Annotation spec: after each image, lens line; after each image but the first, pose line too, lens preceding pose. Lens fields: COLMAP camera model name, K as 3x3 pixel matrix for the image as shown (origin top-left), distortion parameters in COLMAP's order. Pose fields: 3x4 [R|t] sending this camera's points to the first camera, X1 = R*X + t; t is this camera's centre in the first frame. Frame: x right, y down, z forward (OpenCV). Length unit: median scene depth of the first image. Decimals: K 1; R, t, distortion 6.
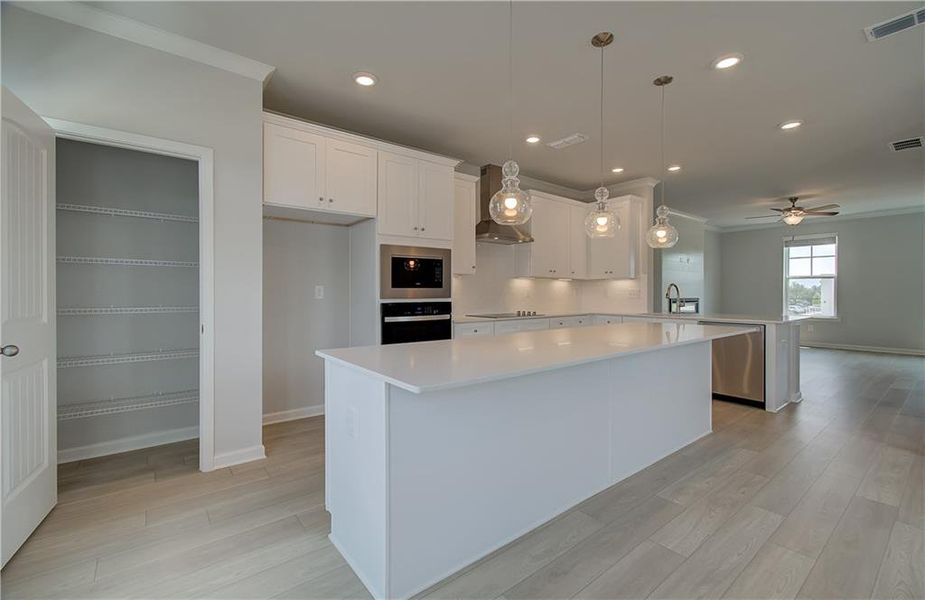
lens RADIAL K [[403.8, 0, 463.9], [0, 403.8, 300.3], [0, 0, 1]] dist [-0.001236, 0.001051]
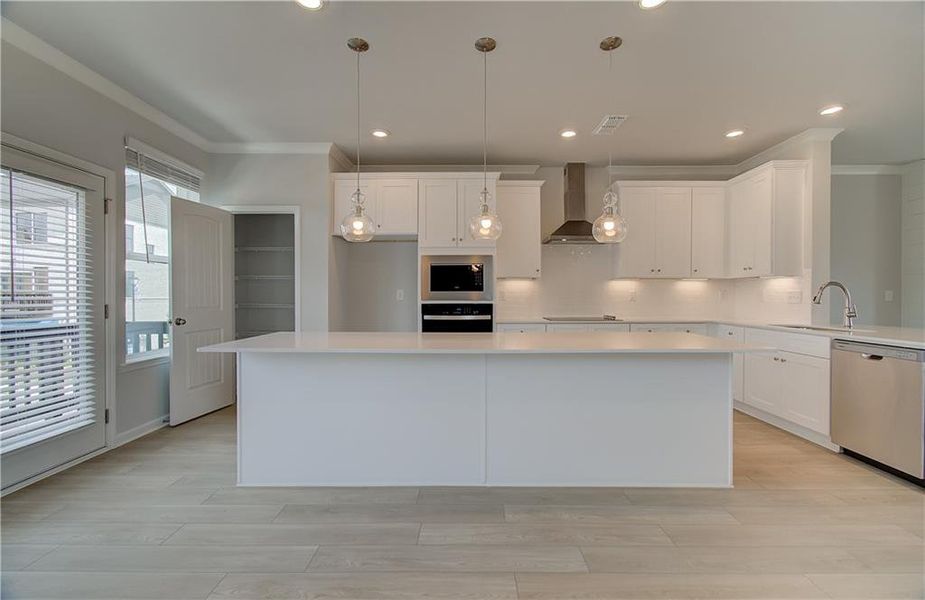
lens RADIAL K [[403.8, 0, 461.6], [0, 403.8, 302.1], [0, 0, 1]] dist [-0.001236, 0.001051]
pose [[0.772925, 0.009779, -0.634422, 0.638815], [-0.012991, 0.999916, -0.000416, 0.001167], [0.634364, 0.008563, 0.772987, 0.122359]]
